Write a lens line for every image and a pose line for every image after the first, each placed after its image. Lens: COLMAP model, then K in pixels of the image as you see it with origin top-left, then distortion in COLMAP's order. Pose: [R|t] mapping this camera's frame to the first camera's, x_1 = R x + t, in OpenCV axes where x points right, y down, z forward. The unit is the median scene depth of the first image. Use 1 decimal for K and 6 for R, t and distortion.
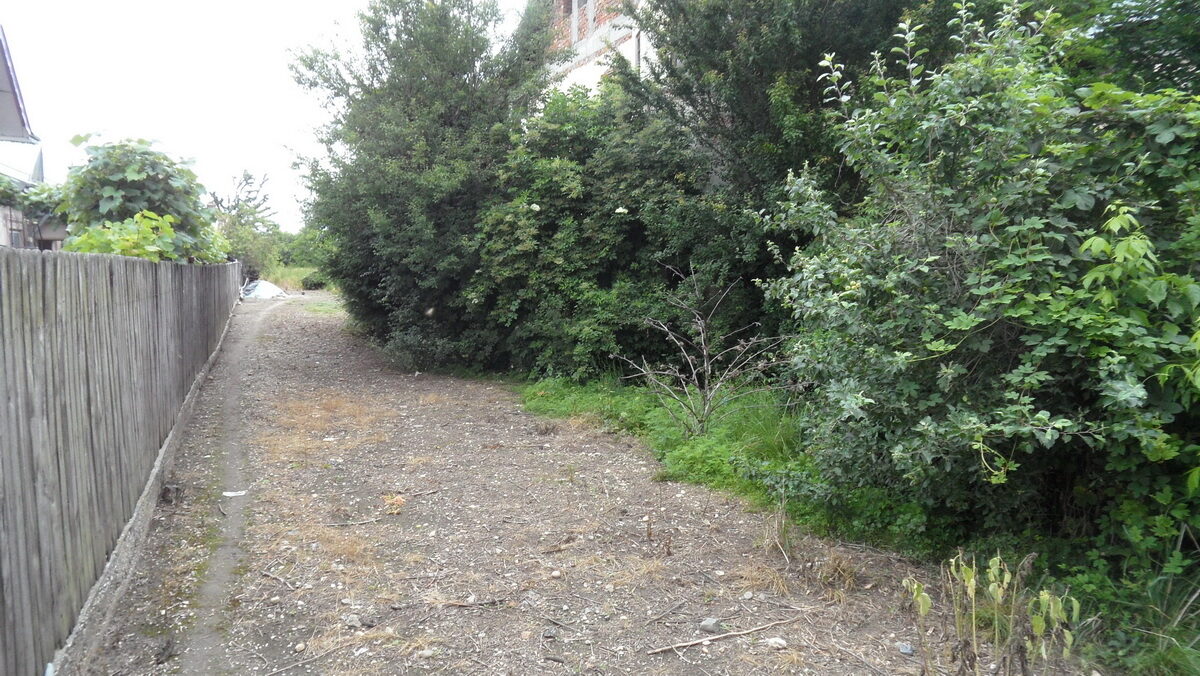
lens RADIAL K [[791.9, 0, 604.1], [0, 791.9, 337.9], [0, 0, 1]] dist [-0.025061, 0.007339]
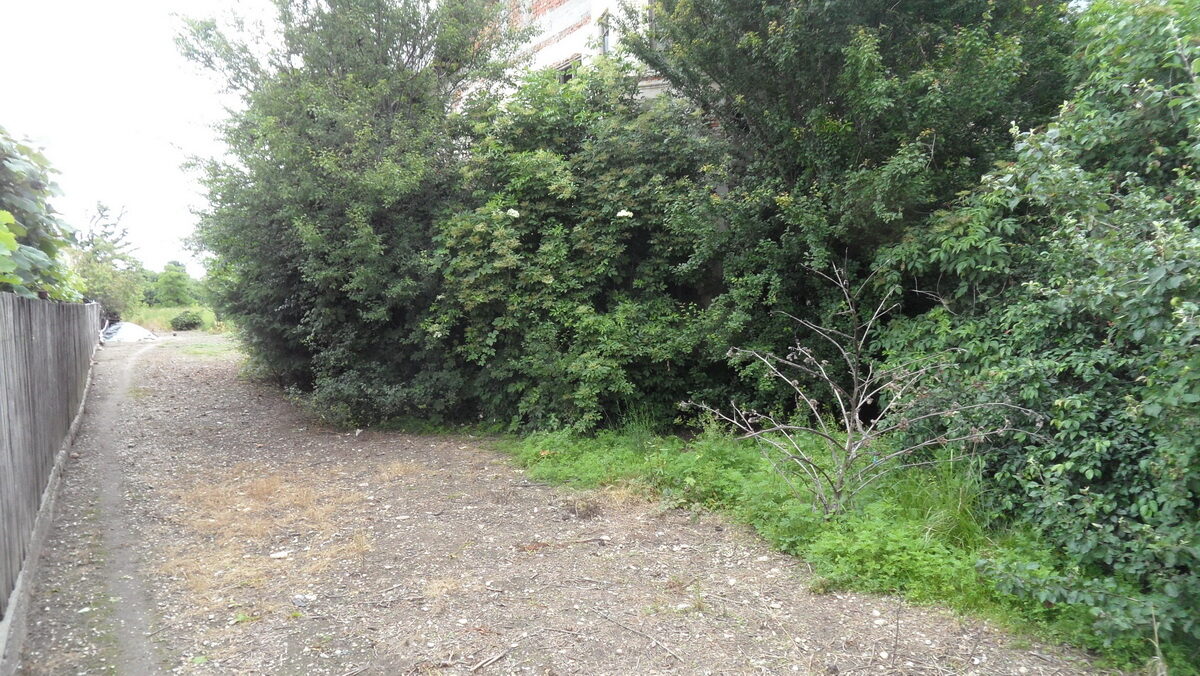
lens RADIAL K [[791.9, 0, 595.7], [0, 791.9, 337.5], [0, 0, 1]] dist [-0.025061, 0.007339]
pose [[0.989921, -0.043348, 0.134823, -0.116495], [0.047992, 0.998354, -0.031387, -0.012853], [-0.133241, 0.037541, 0.990372, 0.213597]]
